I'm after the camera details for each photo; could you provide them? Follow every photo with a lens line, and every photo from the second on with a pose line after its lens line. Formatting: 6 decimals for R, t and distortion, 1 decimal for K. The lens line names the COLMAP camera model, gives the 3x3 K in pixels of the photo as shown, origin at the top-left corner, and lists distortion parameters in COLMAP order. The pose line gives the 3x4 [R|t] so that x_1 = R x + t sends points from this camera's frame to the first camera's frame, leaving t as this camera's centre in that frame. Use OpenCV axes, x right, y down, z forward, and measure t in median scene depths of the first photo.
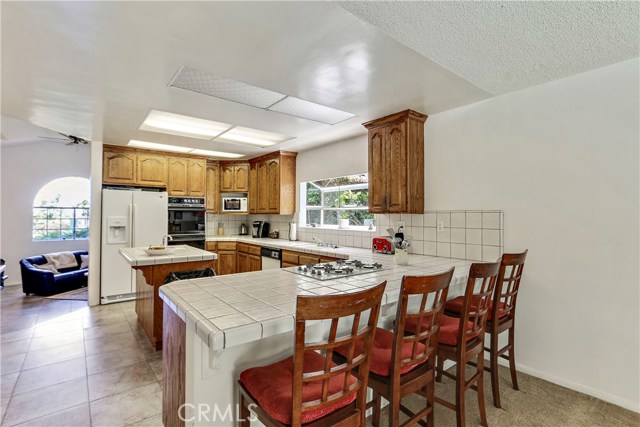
lens RADIAL K [[306.6, 0, 318.3], [0, 306.6, 210.2], [0, 0, 1]] dist [-0.001324, -0.020897]
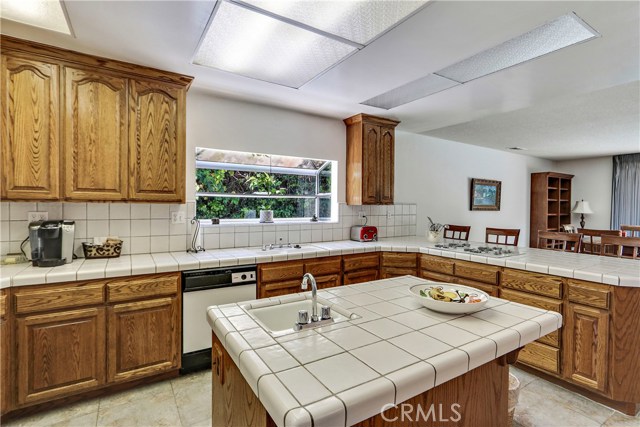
lens RADIAL K [[306.6, 0, 318.3], [0, 306.6, 210.2], [0, 0, 1]] dist [-0.001324, -0.020897]
pose [[0.092350, -0.014457, 0.995622, -0.617398], [-0.019134, 0.999684, 0.016291, 0.012517], [-0.995543, -0.020555, 0.092044, 0.748079]]
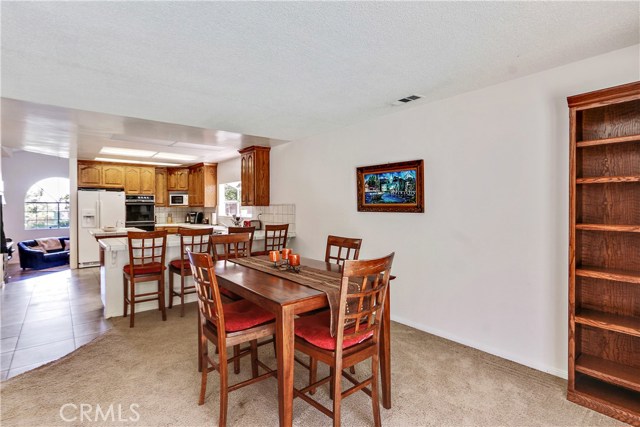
lens RADIAL K [[306.6, 0, 318.3], [0, 306.6, 210.2], [0, 0, 1]] dist [-0.001324, -0.020897]
pose [[0.999372, -0.007751, 0.034565, 0.345745], [0.006838, 0.999627, 0.026442, -0.004454], [-0.034757, -0.026189, 0.999053, -0.438049]]
